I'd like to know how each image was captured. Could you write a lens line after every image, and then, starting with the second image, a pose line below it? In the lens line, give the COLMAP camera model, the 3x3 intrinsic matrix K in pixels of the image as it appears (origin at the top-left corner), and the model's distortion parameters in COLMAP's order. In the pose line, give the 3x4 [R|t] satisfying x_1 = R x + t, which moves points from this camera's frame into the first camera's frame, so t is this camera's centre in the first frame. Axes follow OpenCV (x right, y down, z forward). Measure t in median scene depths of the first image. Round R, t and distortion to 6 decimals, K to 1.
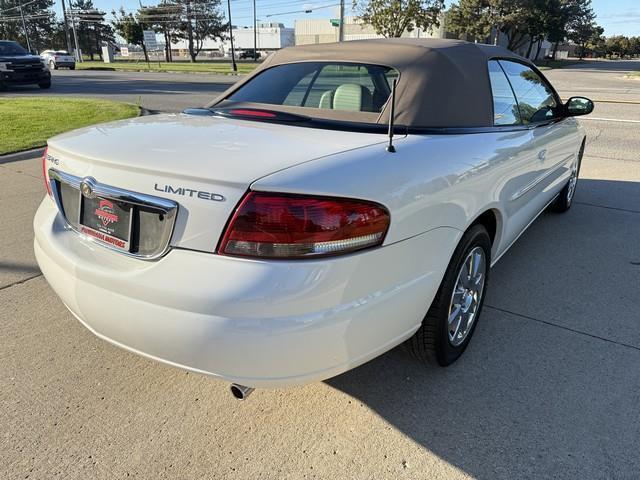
lens RADIAL K [[470.9, 0, 307.7], [0, 470.9, 240.4], [0, 0, 1]] dist [0.004174, -0.004411]
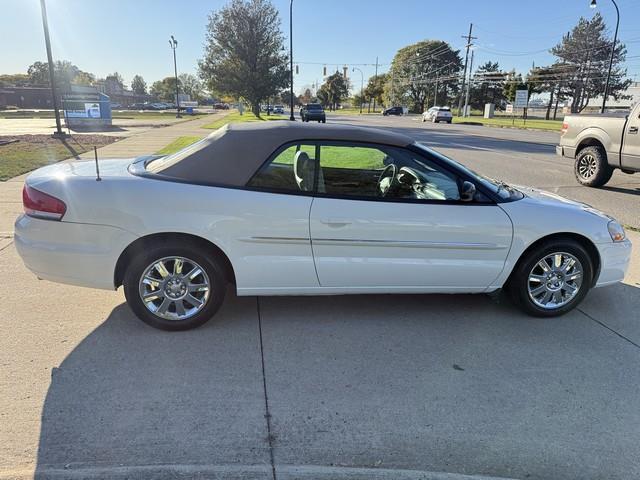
lens RADIAL K [[470.9, 0, 322.3], [0, 470.9, 240.2], [0, 0, 1]] dist [0.004174, -0.004411]
pose [[0.681790, 0.216356, -0.698822, 0.133368], [-0.286978, 0.957794, 0.016550, -0.014928], [0.672908, 0.189262, 0.715104, 0.016756]]
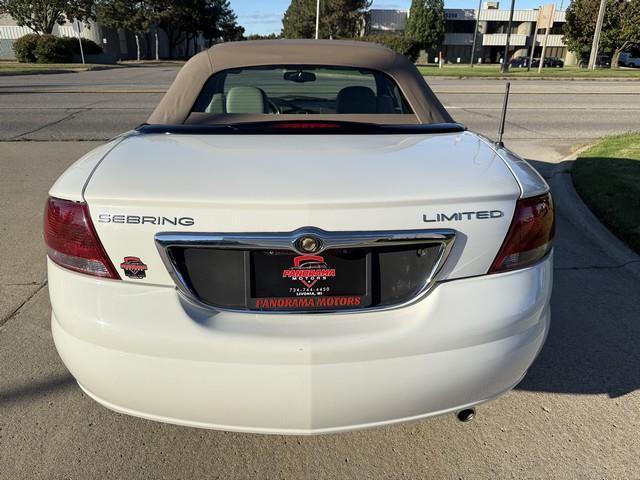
lens RADIAL K [[470.9, 0, 326.2], [0, 470.9, 240.4], [0, 0, 1]] dist [0.004174, -0.004411]
pose [[0.774110, -0.232415, 0.588844, -0.302572], [0.227664, 0.970143, 0.083620, -0.058246], [-0.590697, 0.069327, 0.803910, 0.133682]]
